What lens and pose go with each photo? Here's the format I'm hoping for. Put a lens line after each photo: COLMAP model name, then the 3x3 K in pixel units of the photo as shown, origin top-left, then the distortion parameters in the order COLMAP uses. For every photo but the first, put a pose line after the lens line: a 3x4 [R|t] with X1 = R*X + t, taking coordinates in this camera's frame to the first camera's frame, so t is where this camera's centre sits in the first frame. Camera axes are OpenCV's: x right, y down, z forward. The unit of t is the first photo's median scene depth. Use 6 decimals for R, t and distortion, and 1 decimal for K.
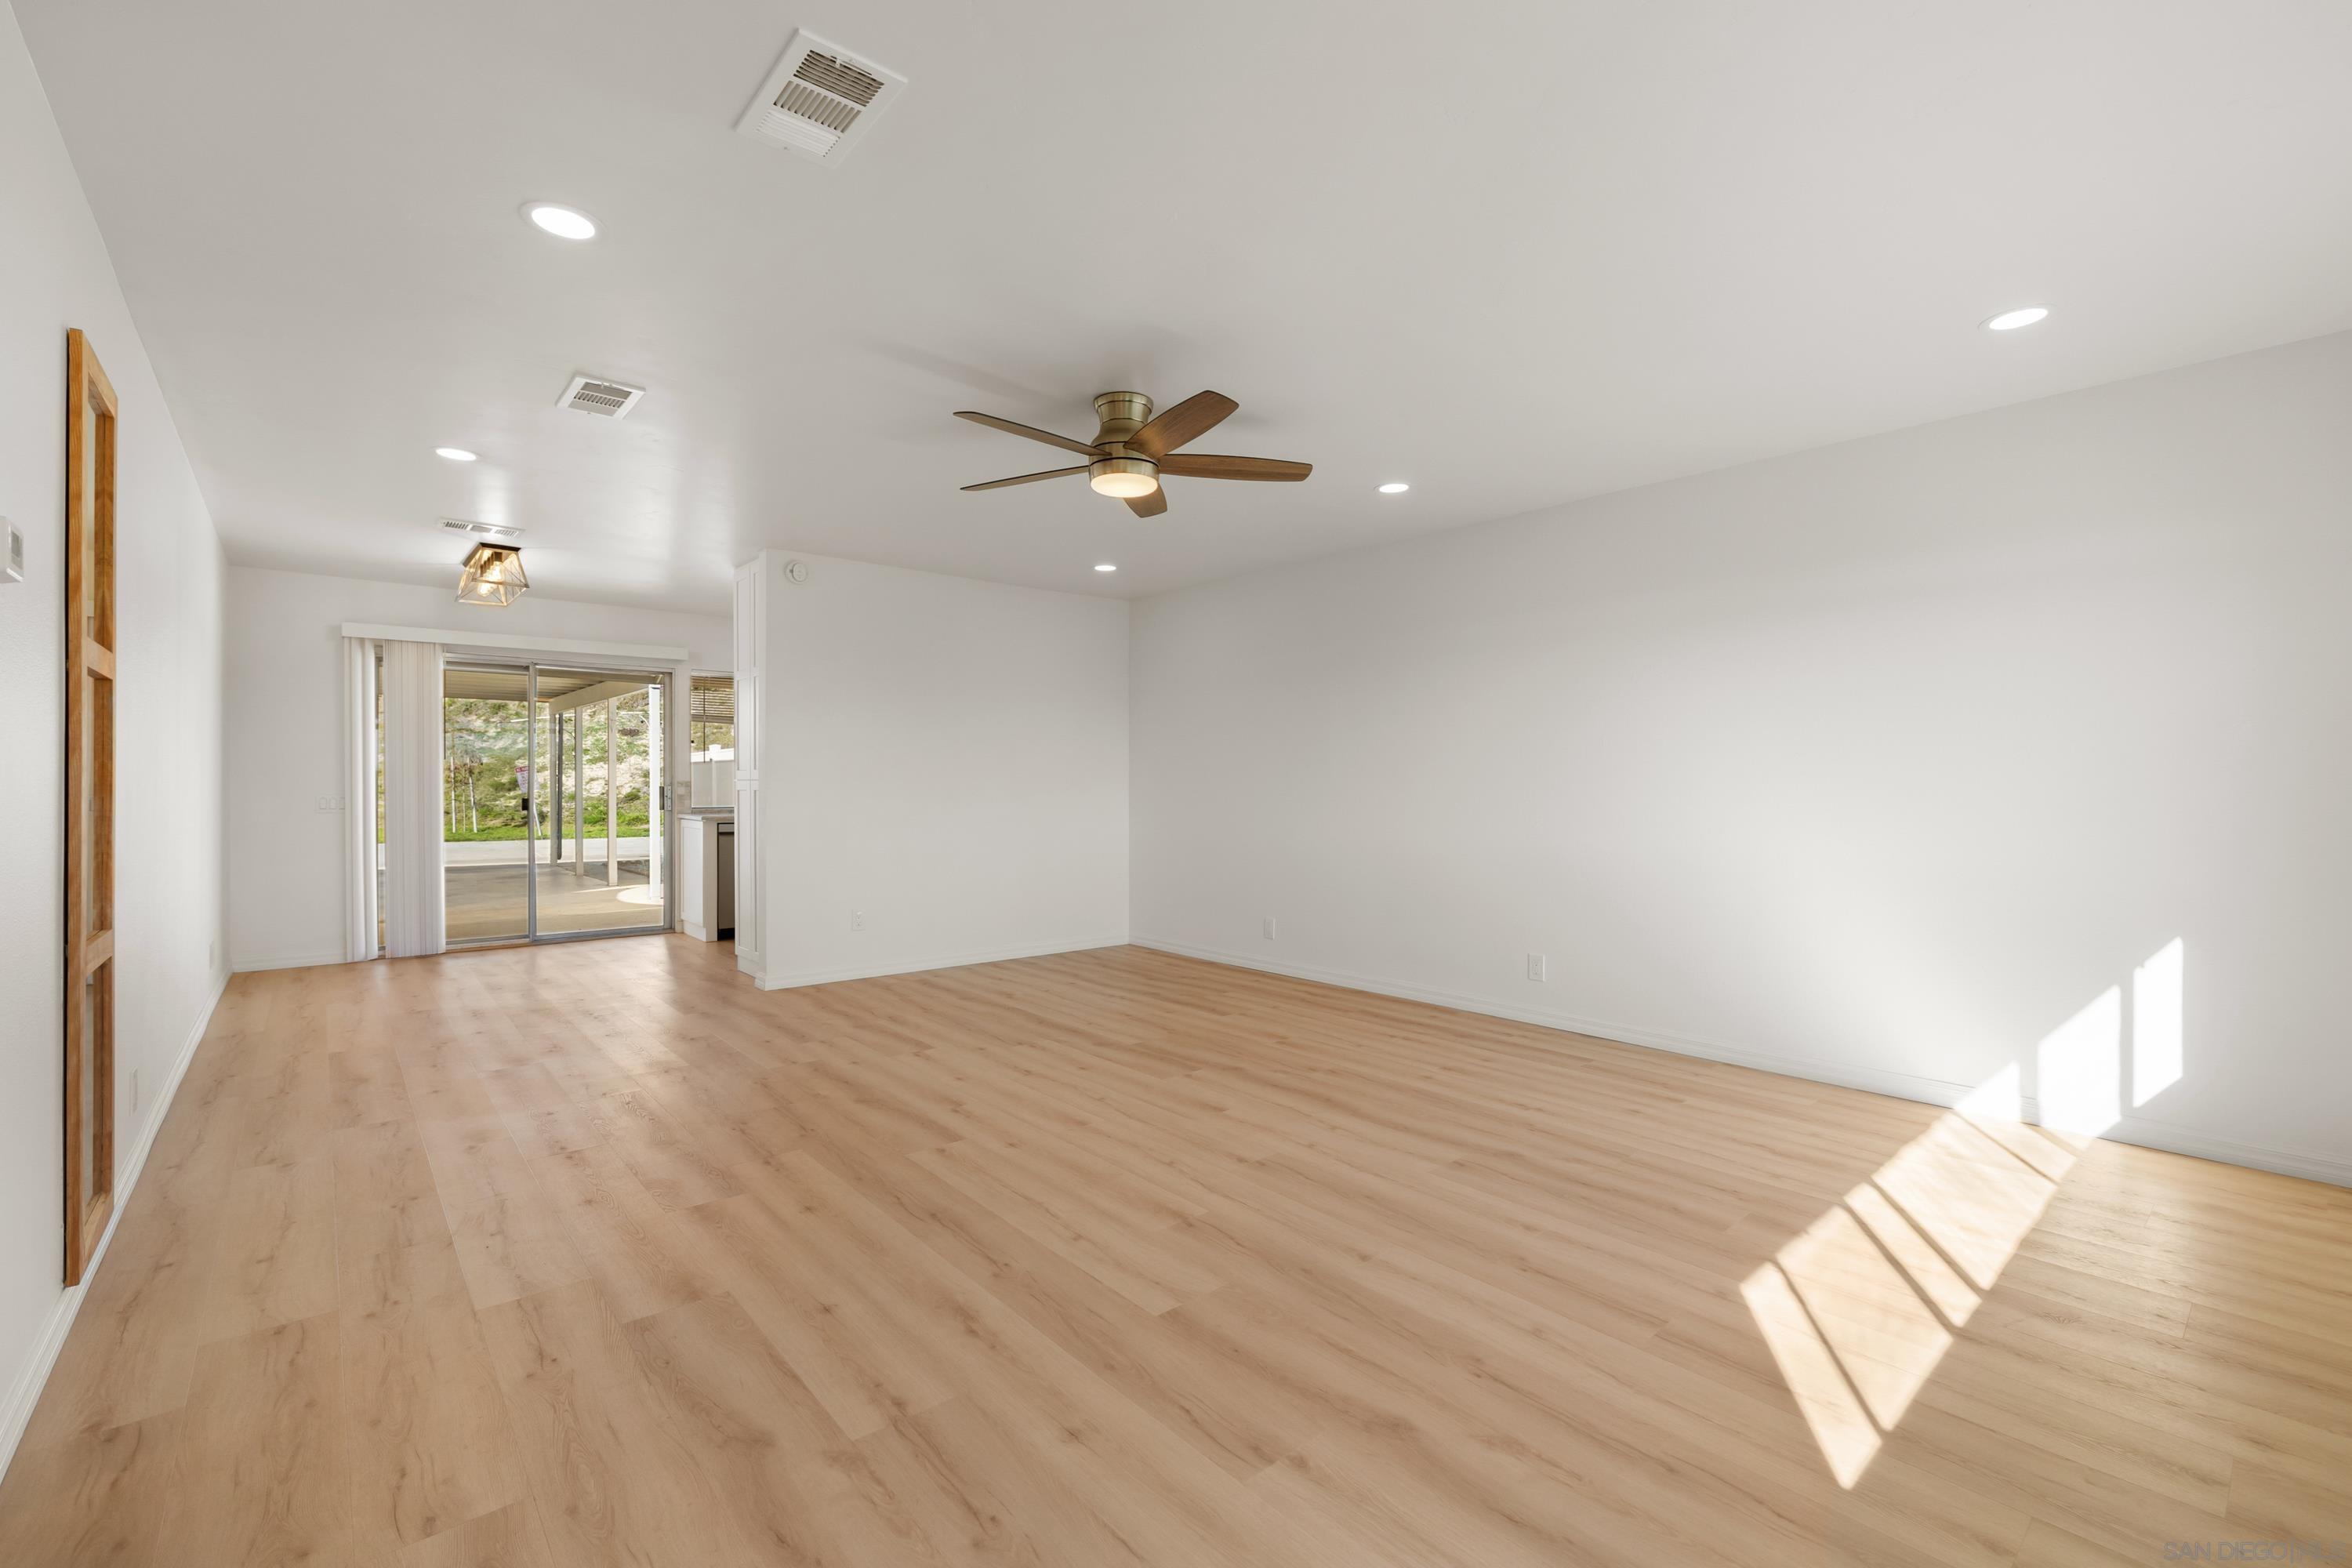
lens RADIAL K [[1002.1, 0, 1174.9], [0, 1002.1, 792.4], [0, 0, 1]] dist [0.003607, 0.000513]
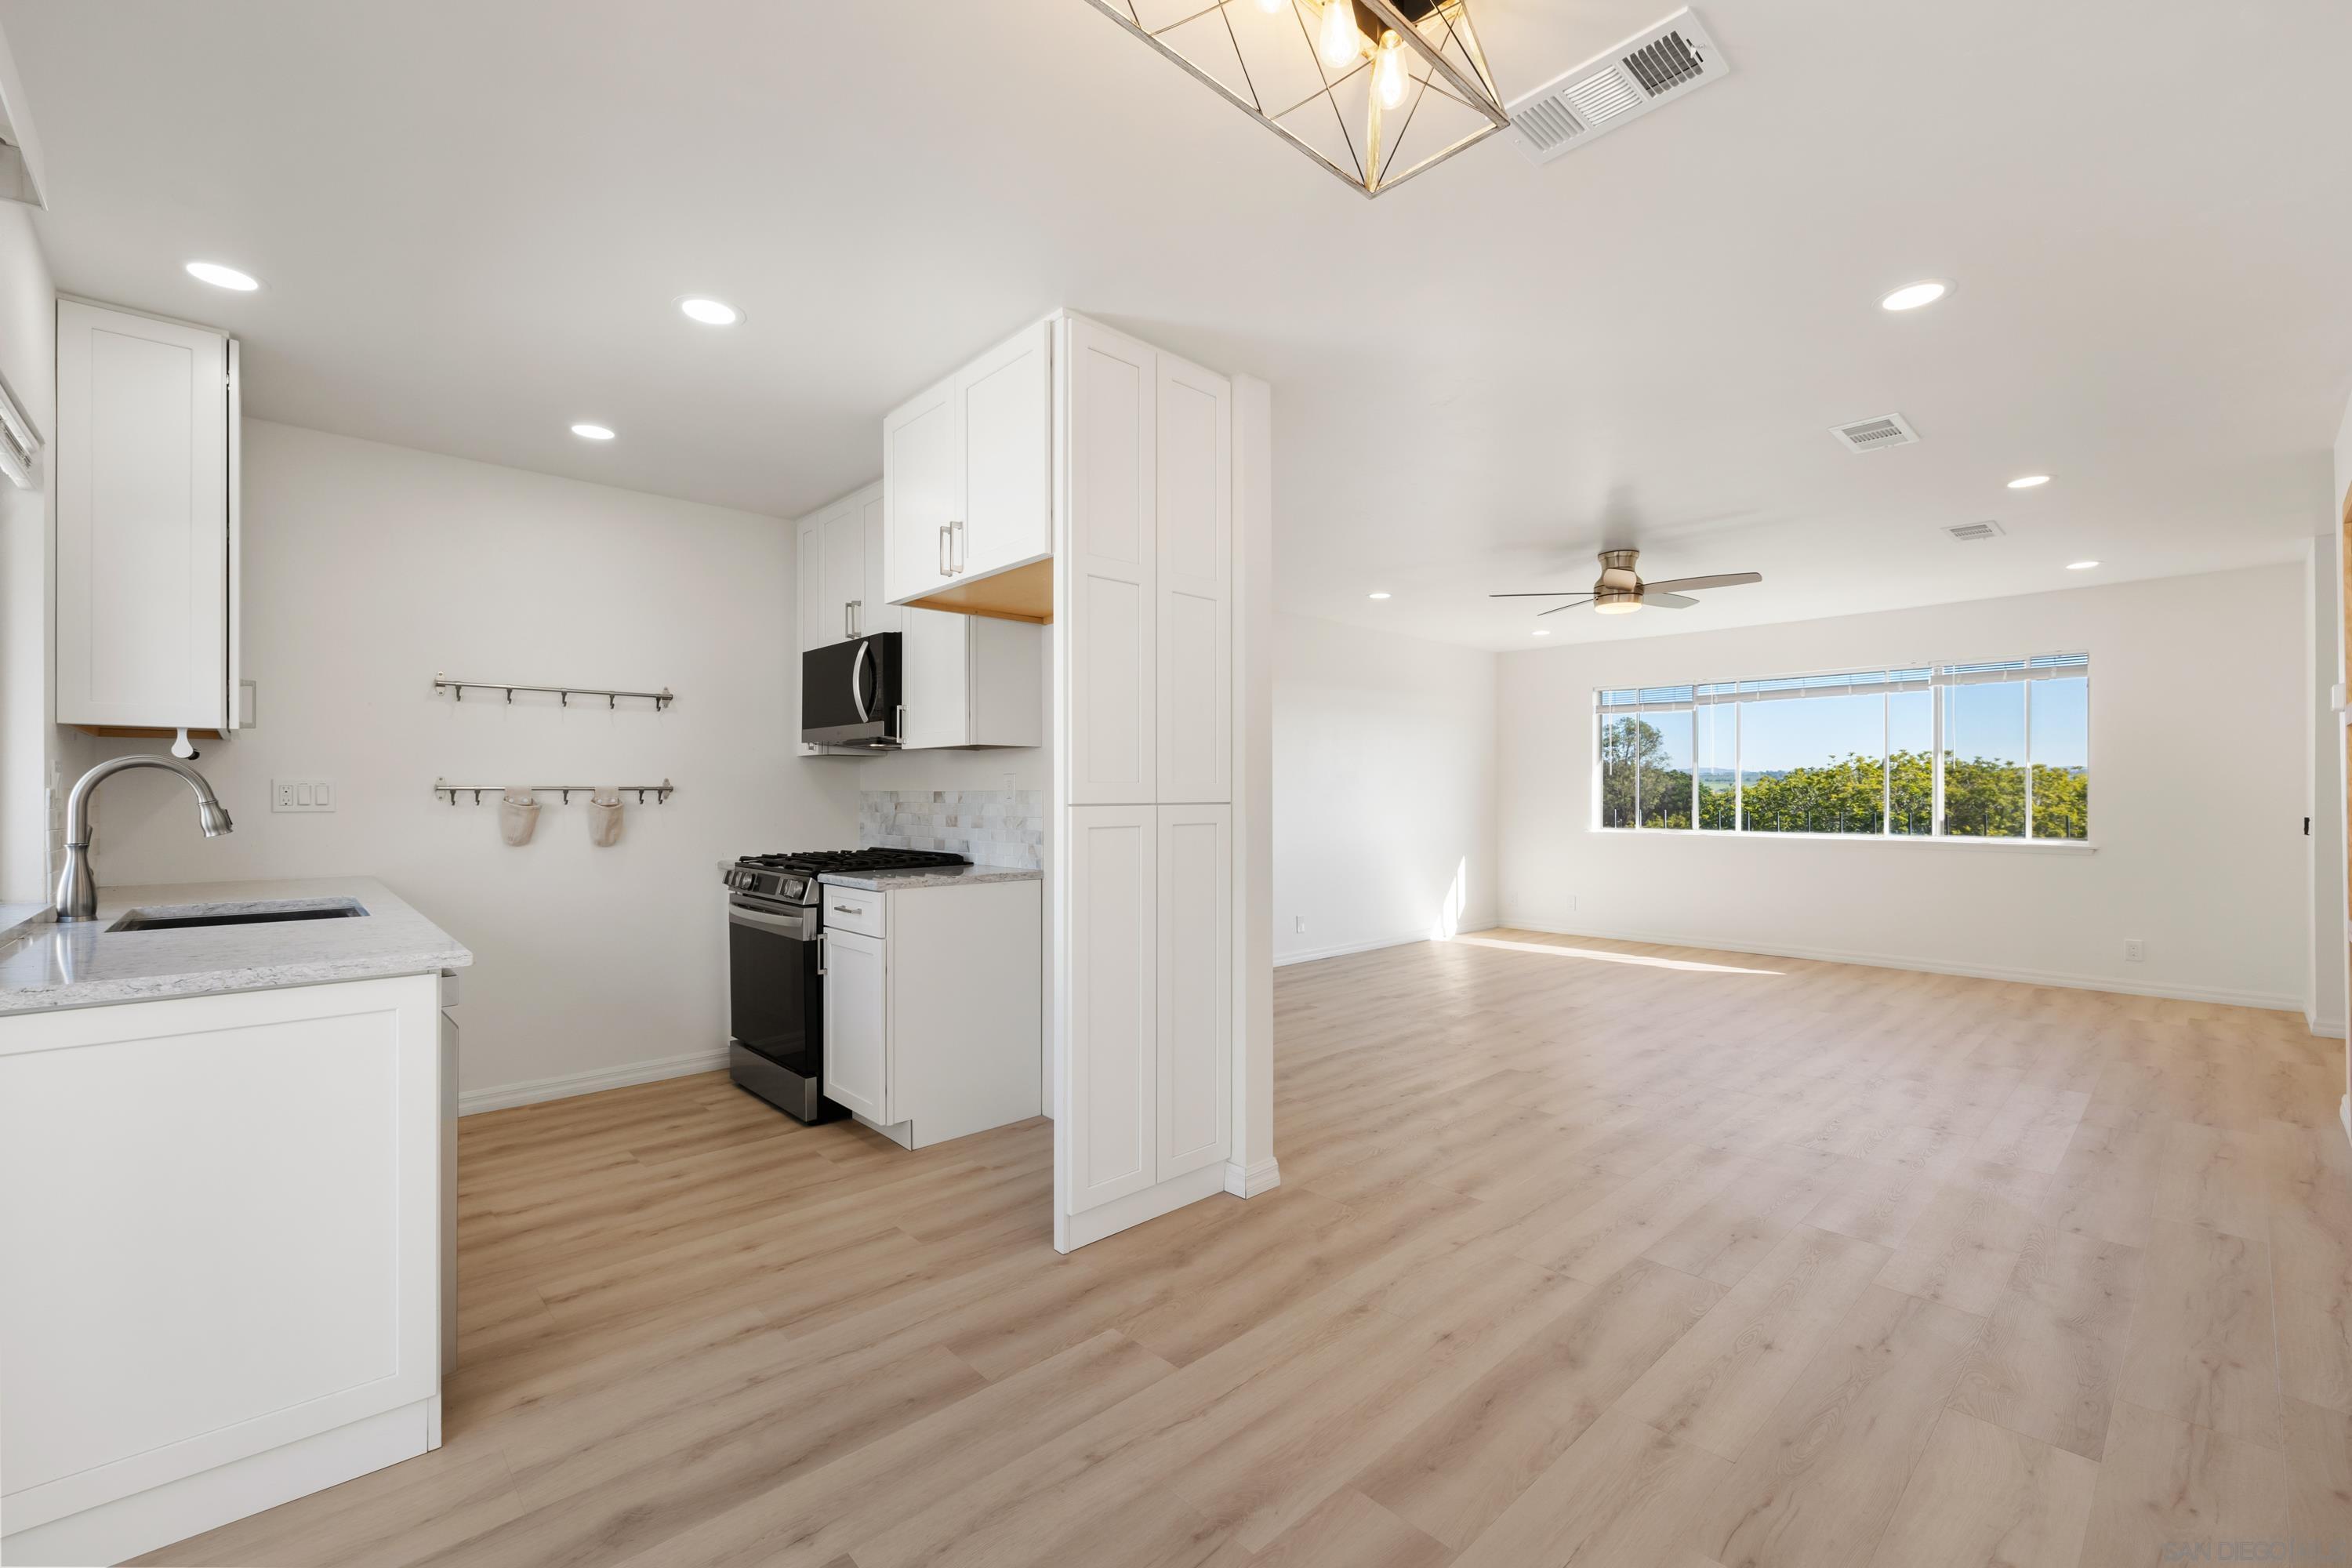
lens RADIAL K [[1002.1, 0, 1177.2], [0, 1002.1, 792.6], [0, 0, 1]] dist [0.003607, 0.000513]
pose [[-0.054113, 0.003423, 0.998529, -0.955824], [0.012462, 0.999919, -0.002752, -0.017602], [-0.998457, 0.012295, -0.054151, 1.081372]]
